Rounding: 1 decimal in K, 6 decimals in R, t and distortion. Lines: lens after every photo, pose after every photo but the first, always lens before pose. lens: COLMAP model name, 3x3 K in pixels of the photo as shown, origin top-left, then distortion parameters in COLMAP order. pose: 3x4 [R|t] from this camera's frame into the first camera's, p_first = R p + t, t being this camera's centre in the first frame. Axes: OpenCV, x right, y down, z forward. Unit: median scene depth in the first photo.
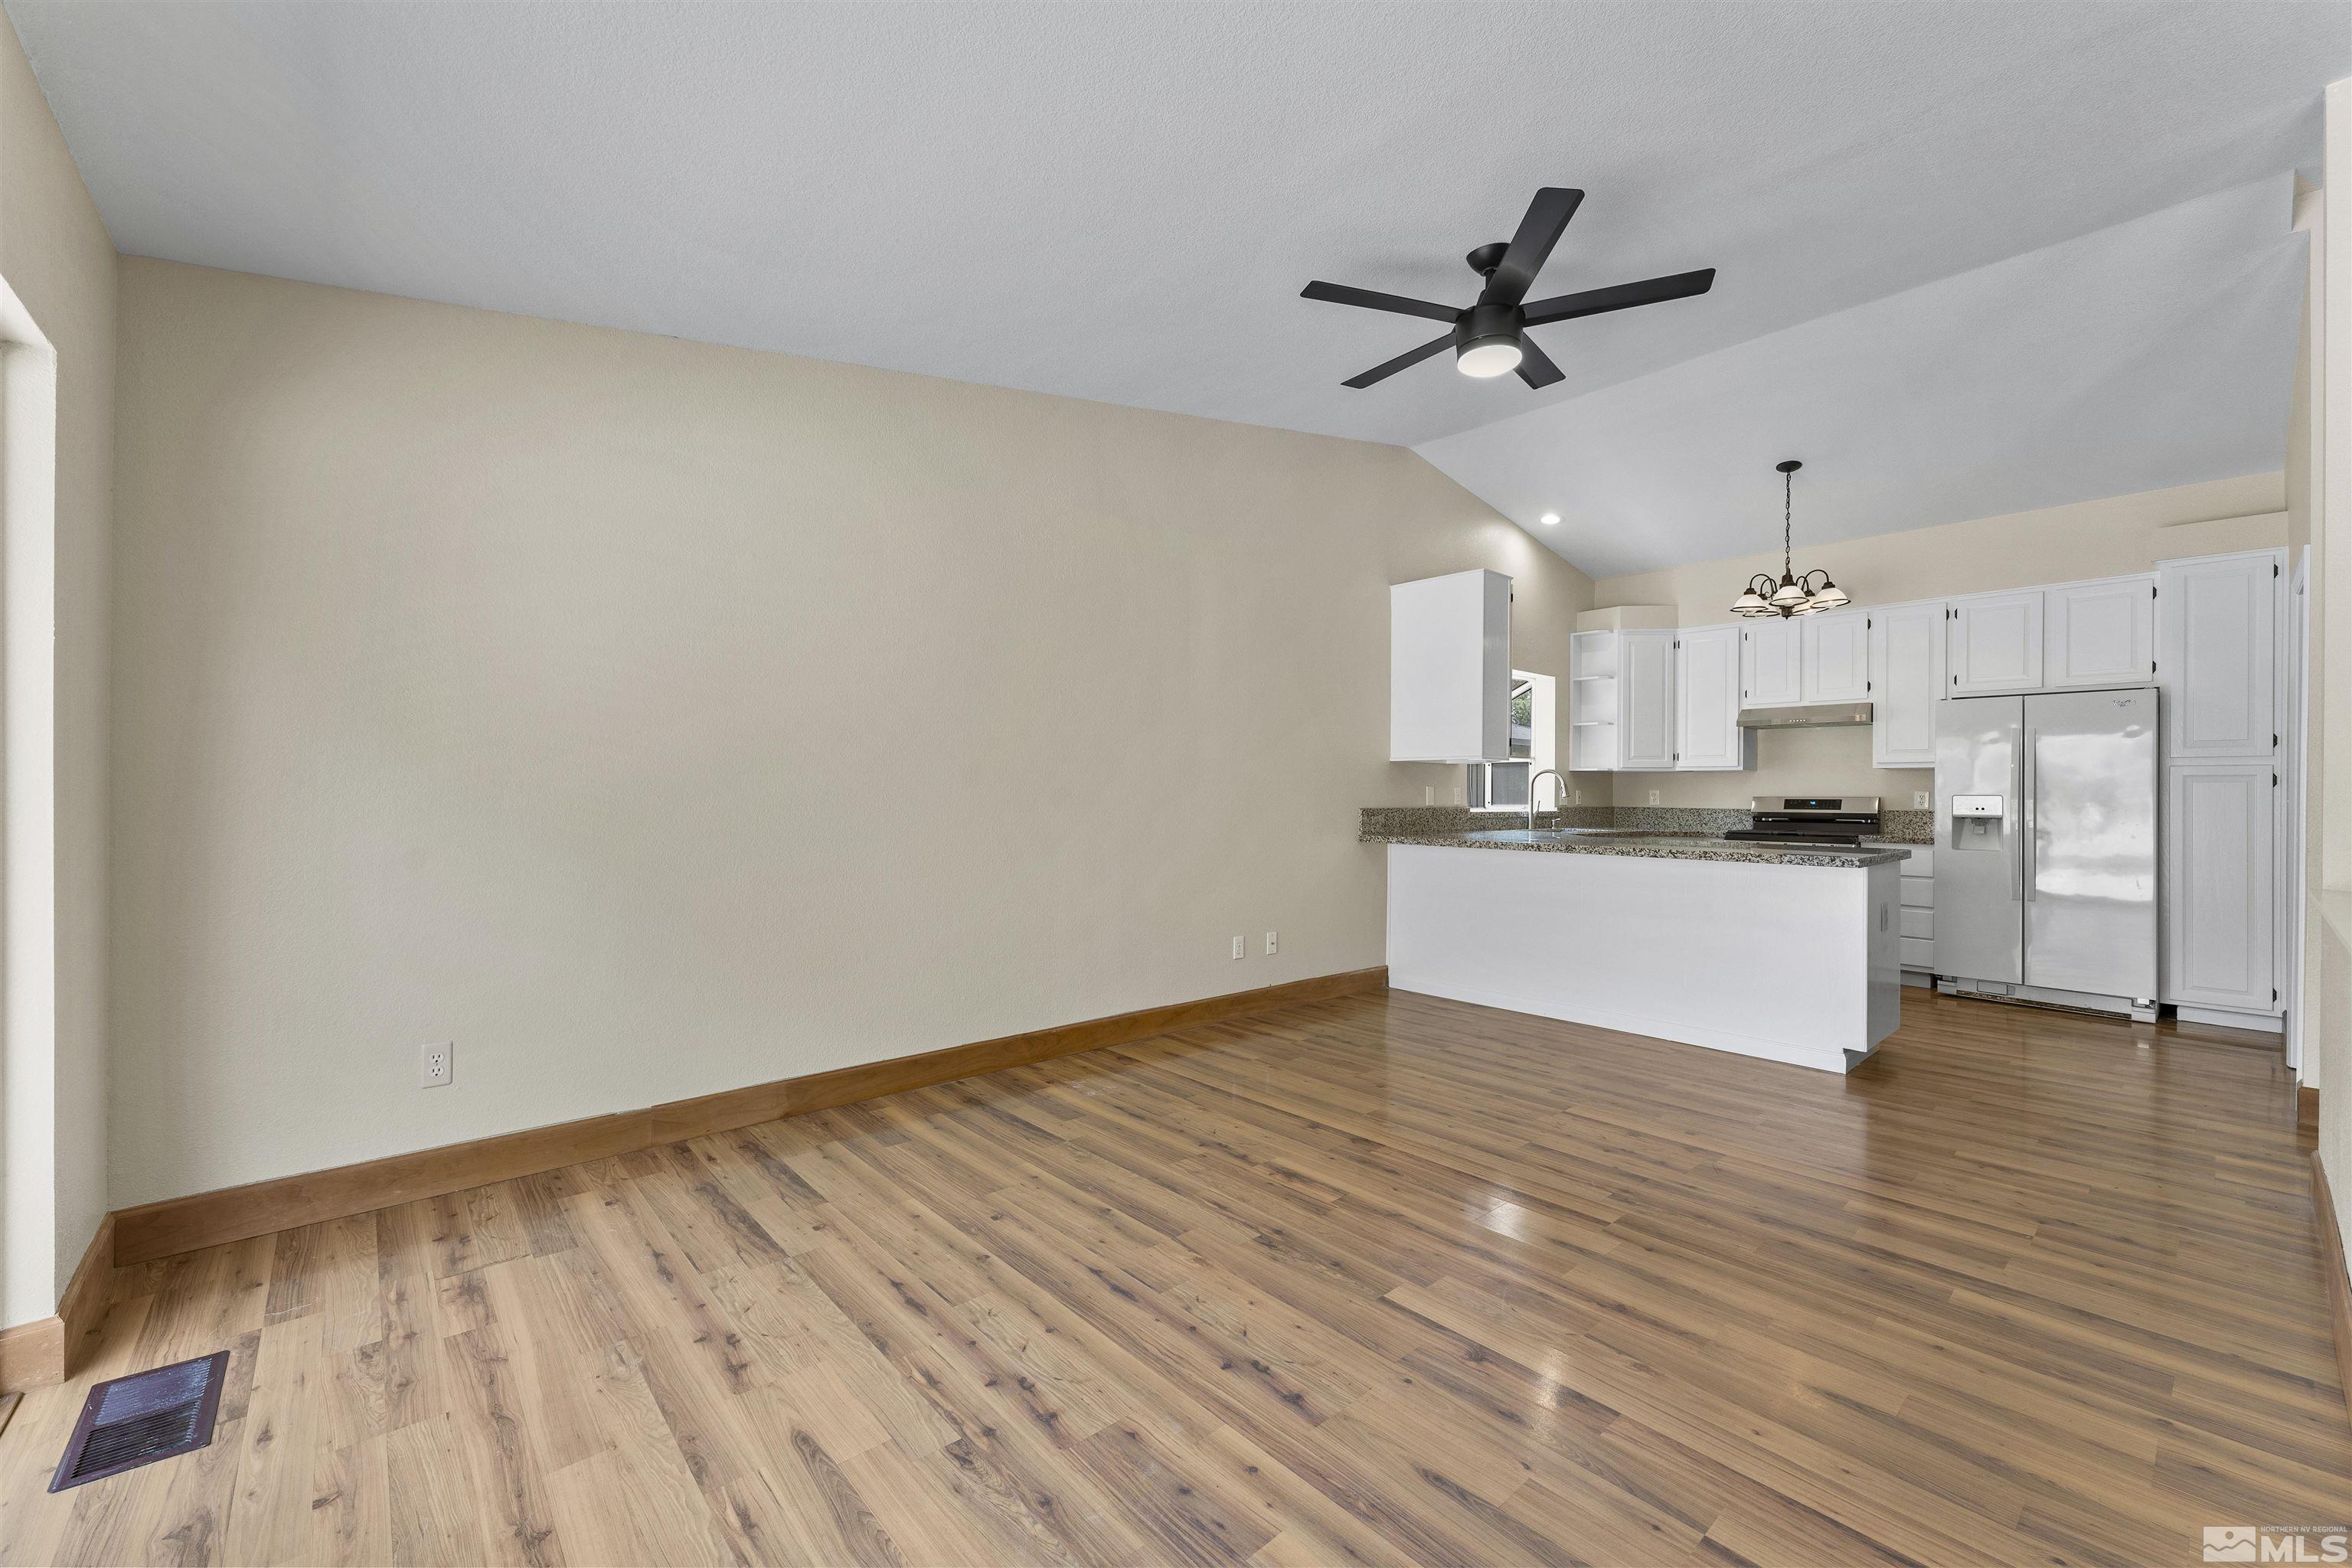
lens RADIAL K [[927.8, 0, 1179.4], [0, 927.8, 790.5], [0, 0, 1]] dist [-0.003942, -0.001696]
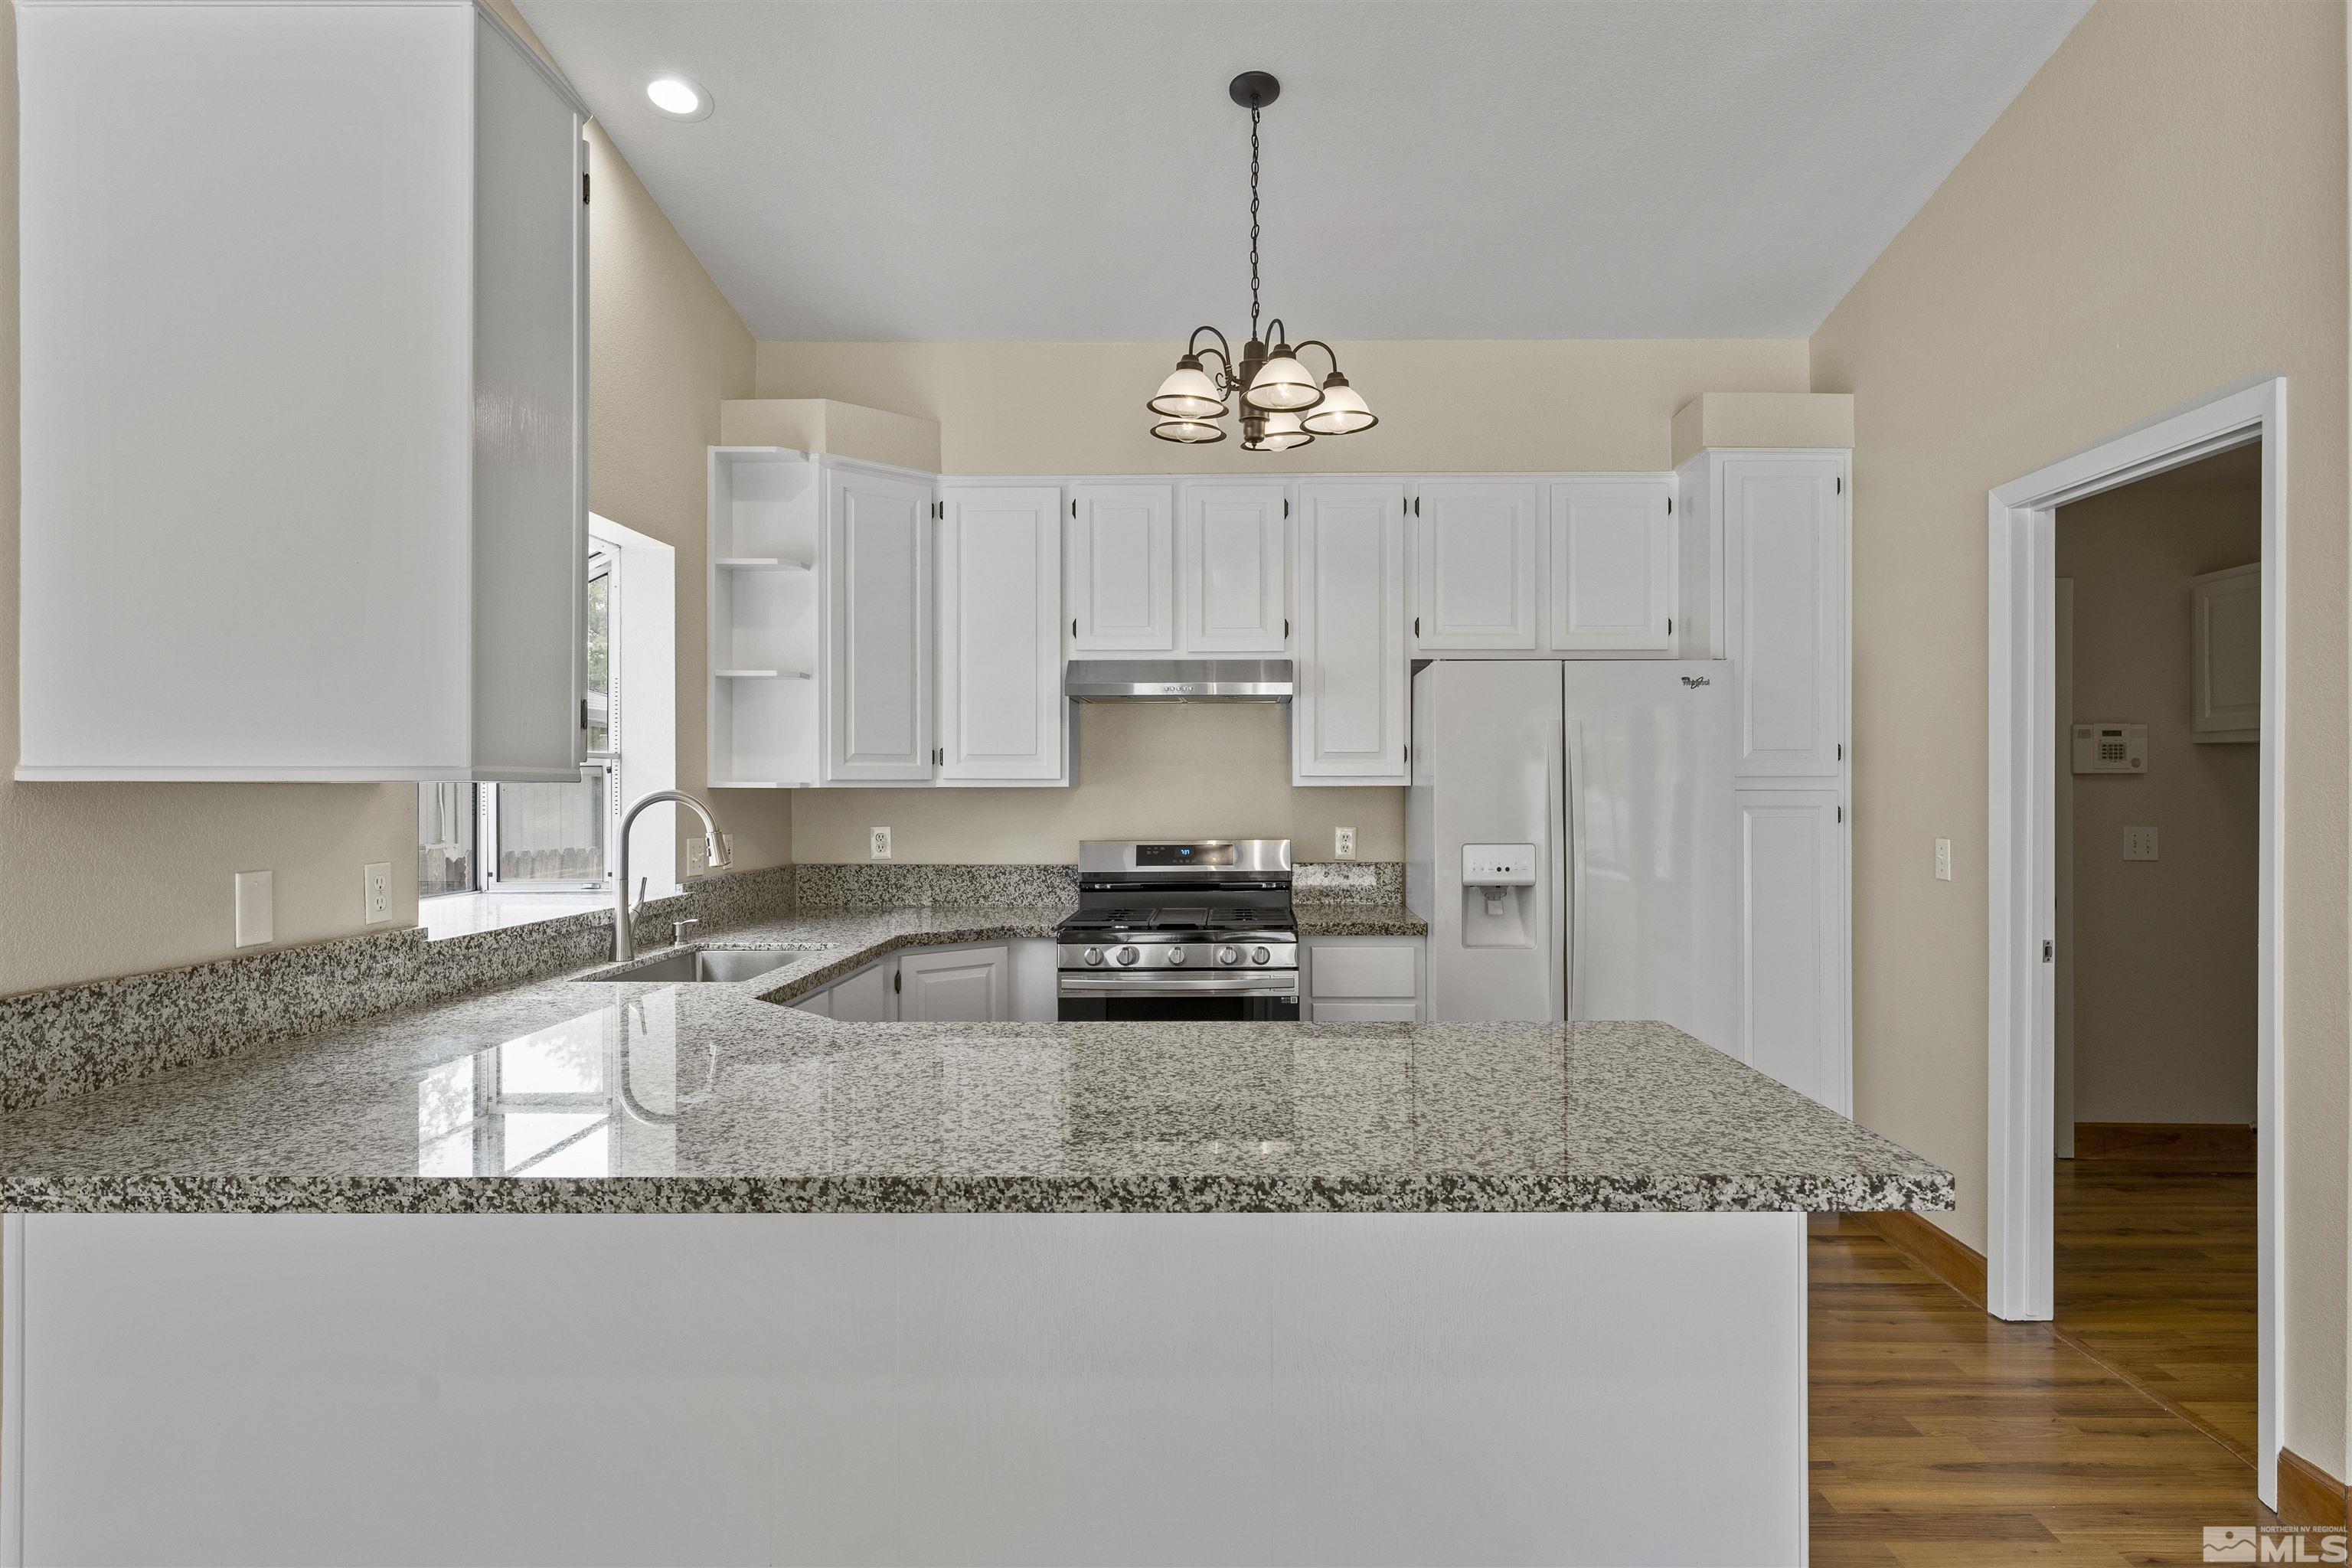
lens RADIAL K [[1294.8, 0, 1219.2], [0, 1294.8, 793.1], [0, 0, 1]] dist [-0.005010, -0.000620]
pose [[0.666207, -0.011466, 0.745679, 0.160624], [0.004302, 0.999924, 0.011533, -0.026218], [-0.745755, -0.004475, 0.666205, 0.493618]]
